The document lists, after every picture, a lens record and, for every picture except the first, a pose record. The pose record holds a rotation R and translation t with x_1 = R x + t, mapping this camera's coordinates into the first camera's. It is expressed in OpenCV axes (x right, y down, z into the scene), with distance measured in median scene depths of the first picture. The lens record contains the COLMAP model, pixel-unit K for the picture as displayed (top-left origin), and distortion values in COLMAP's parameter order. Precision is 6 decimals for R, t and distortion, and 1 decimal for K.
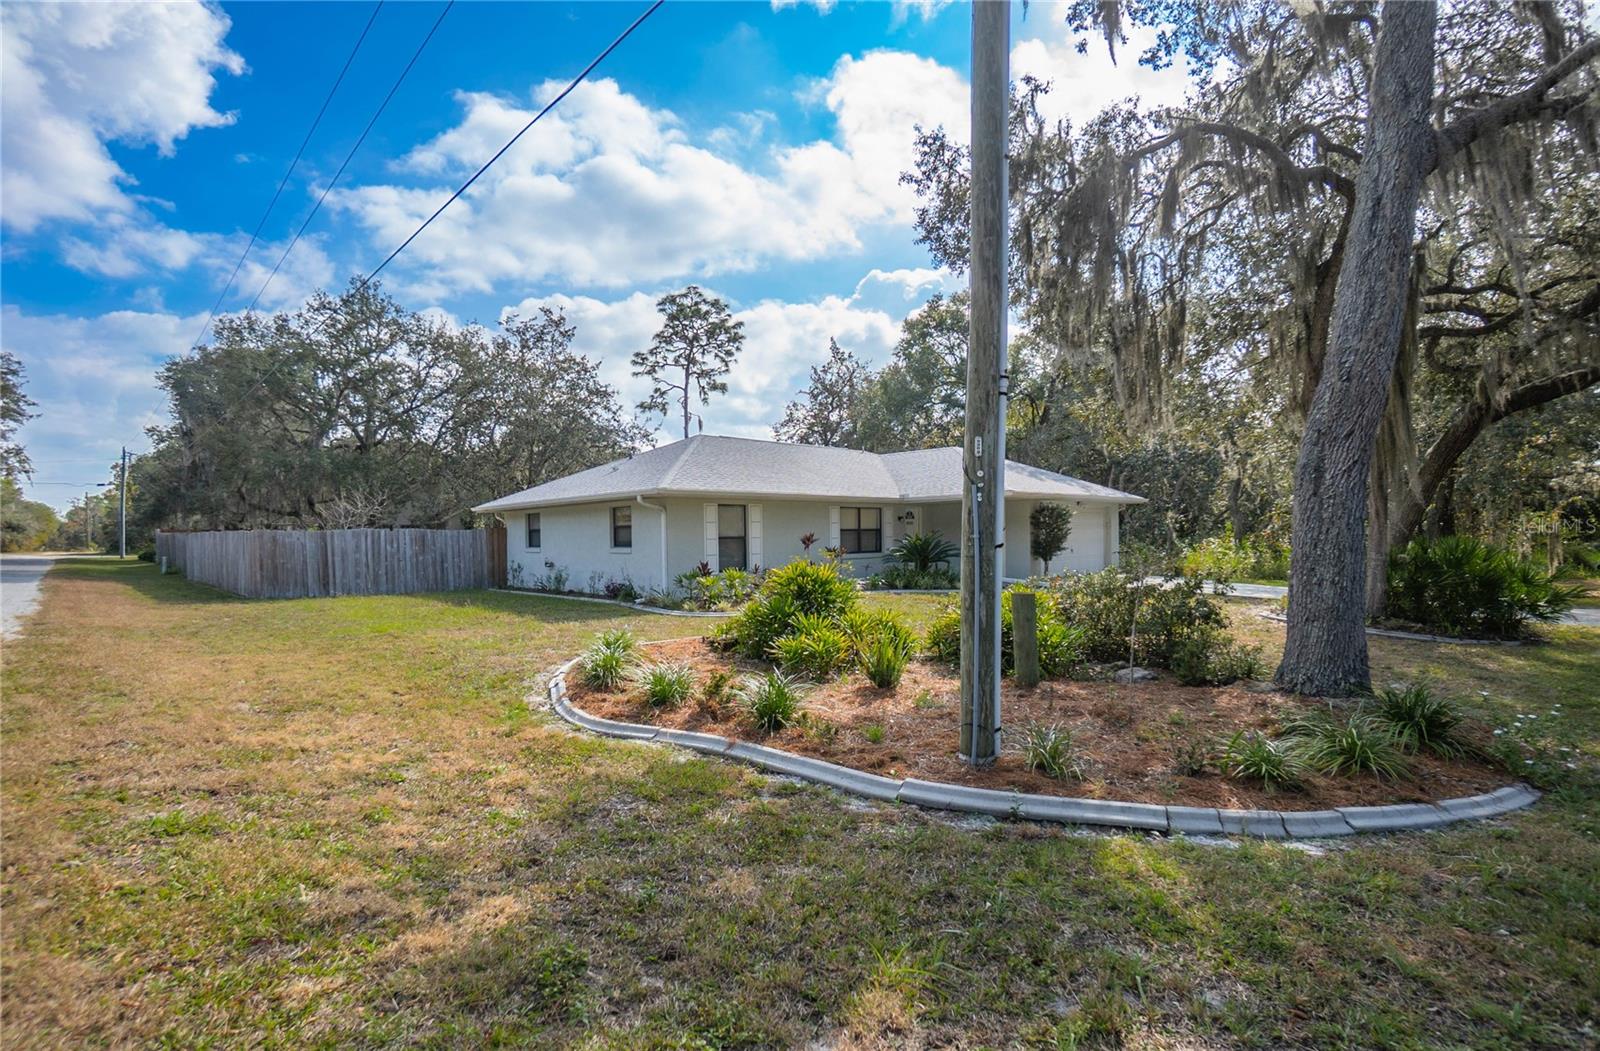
lens RADIAL K [[726.5, 0, 778.2], [0, 726.5, 527.7], [0, 0, 1]] dist [0.001688, 0.000357]
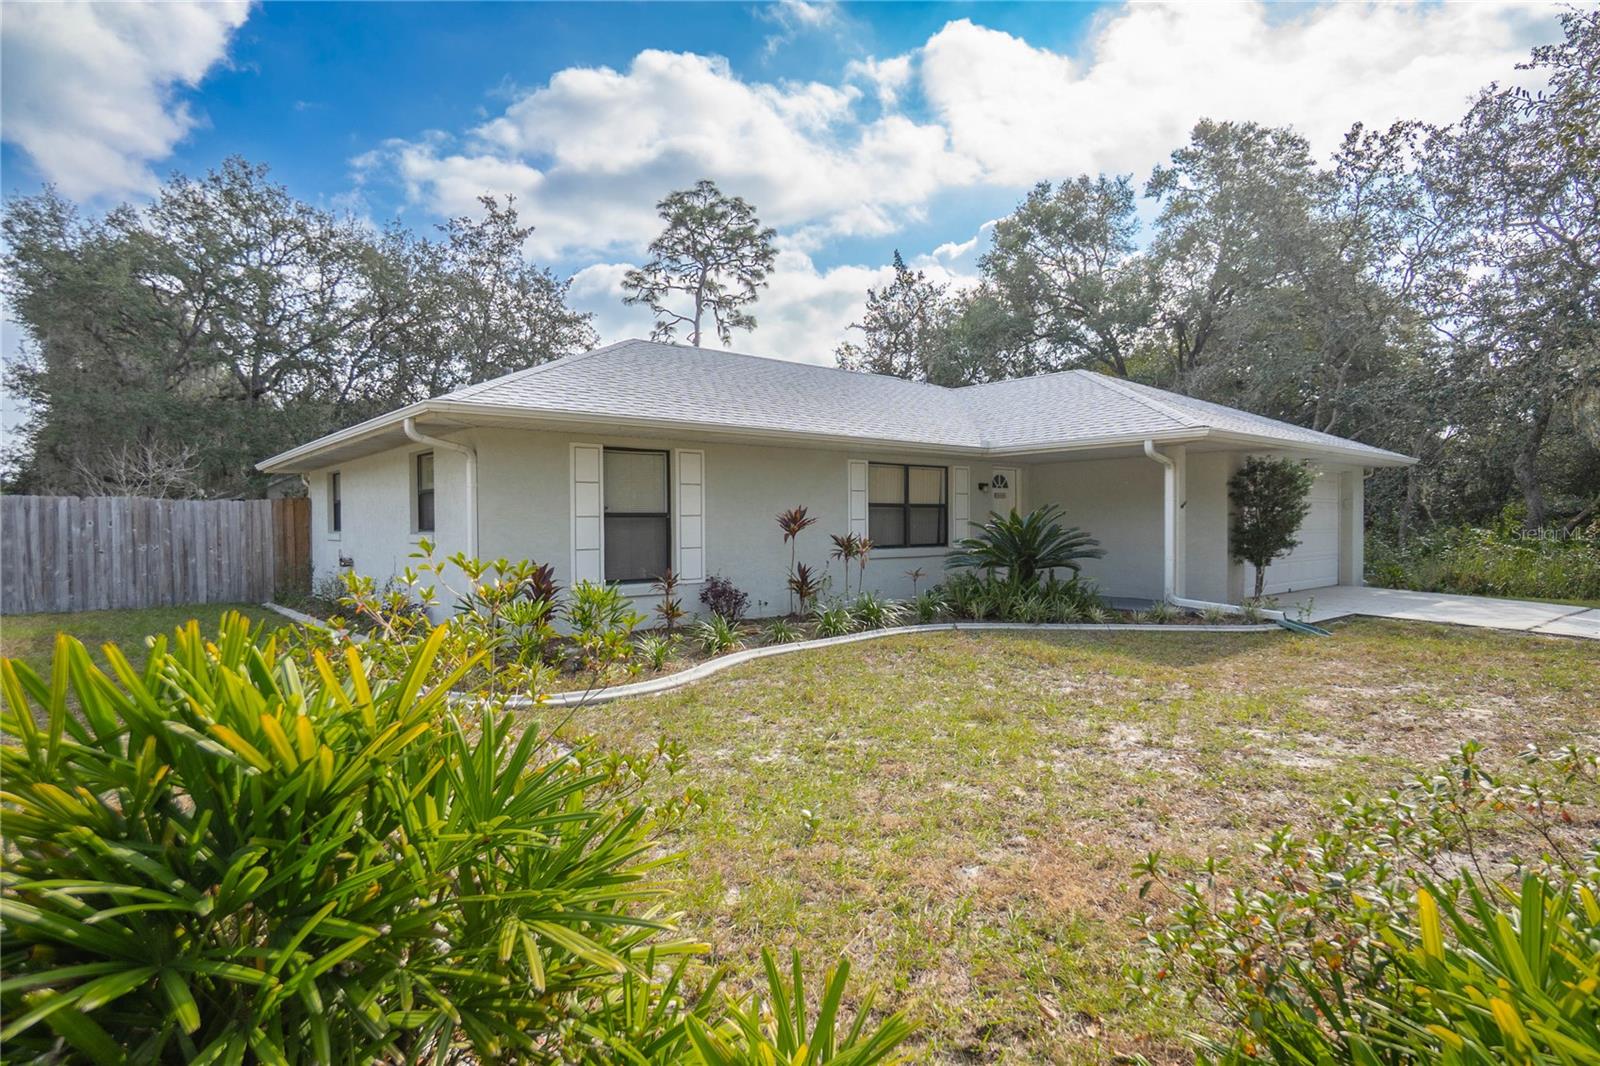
lens RADIAL K [[847.7, 0, 800.0], [0, 847.7, 533.0], [0, 0, 1]] dist [-0.001438, -0.000016]
pose [[0.998602, 0.009301, -0.052035, 0.025805], [-0.008112, 0.999702, 0.023009, 0.003984], [0.052233, -0.022555, 0.998380, 0.141923]]
